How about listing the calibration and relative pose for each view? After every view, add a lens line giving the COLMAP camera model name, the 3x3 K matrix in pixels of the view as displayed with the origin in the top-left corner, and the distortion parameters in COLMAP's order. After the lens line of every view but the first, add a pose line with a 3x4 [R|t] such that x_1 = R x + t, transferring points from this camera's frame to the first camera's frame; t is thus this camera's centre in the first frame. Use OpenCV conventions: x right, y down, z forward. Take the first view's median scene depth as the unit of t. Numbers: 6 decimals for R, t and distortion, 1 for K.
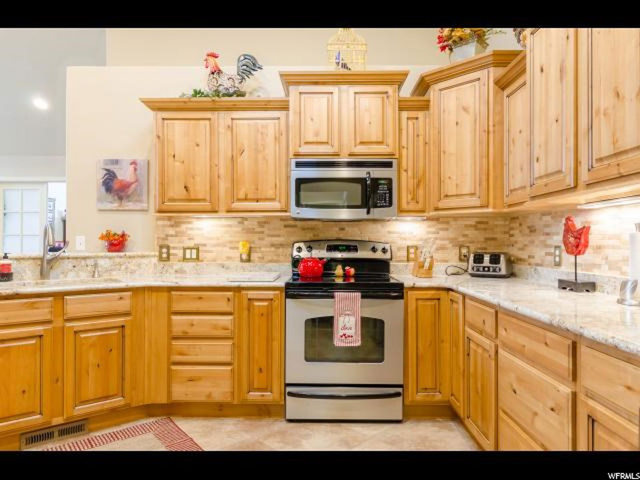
lens RADIAL K [[424.3, 0, 318.8], [0, 424.3, 242.6], [0, 0, 1]] dist [0.000839, 0.002385]
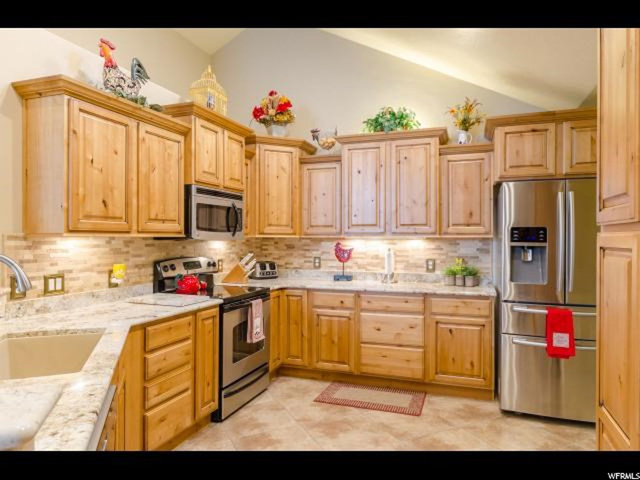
lens RADIAL K [[424.3, 0, 321.1], [0, 424.3, 238.1], [0, 0, 1]] dist [0.000839, 0.002385]
pose [[0.321389, -0.000585, 0.946947, -0.948197], [-0.001210, 0.999999, 0.001029, -0.062097], [-0.946946, -0.001476, 0.321388, 0.344062]]
